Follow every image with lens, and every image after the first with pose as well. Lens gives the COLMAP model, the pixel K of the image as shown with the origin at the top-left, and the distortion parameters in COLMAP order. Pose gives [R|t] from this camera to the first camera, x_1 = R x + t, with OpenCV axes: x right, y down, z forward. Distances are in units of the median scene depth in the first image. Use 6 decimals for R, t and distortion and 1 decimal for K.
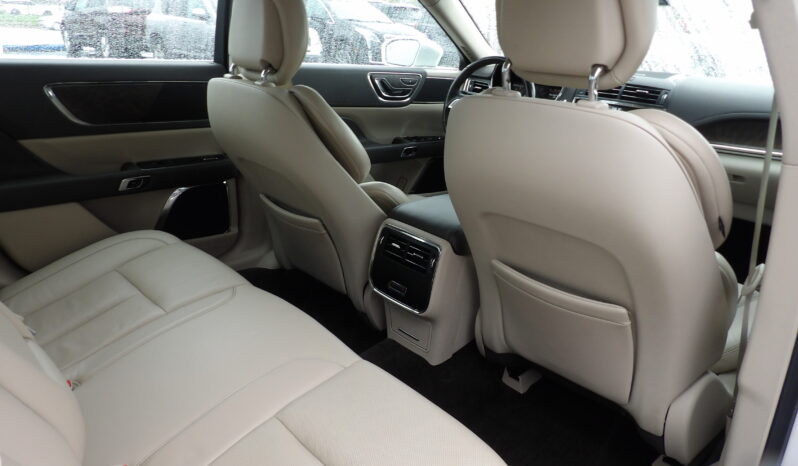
lens RADIAL K [[580.7, 0, 402.4], [0, 580.7, 226.0], [0, 0, 1]] dist [-0.017928, 0.034459]
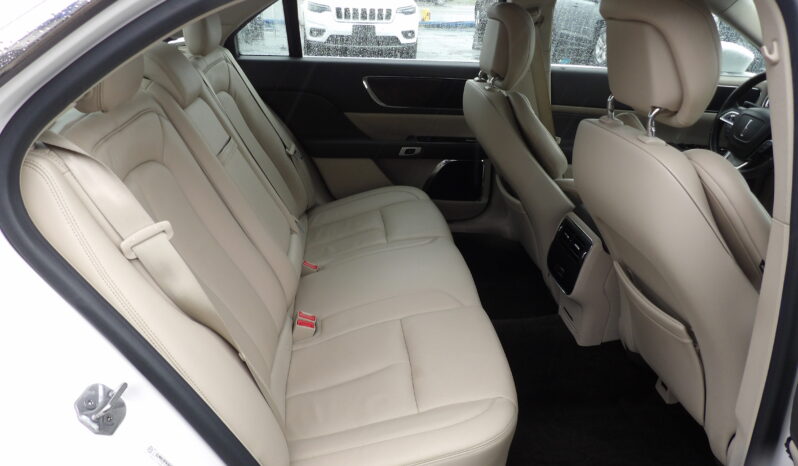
lens RADIAL K [[580.7, 0, 396.0], [0, 580.7, 238.1], [0, 0, 1]] dist [-0.017928, 0.034459]
pose [[0.793580, 0.223310, -0.566007, 0.354937], [-0.190966, 0.974625, 0.116779, -0.029190], [0.577723, 0.015415, 0.816087, -0.144821]]
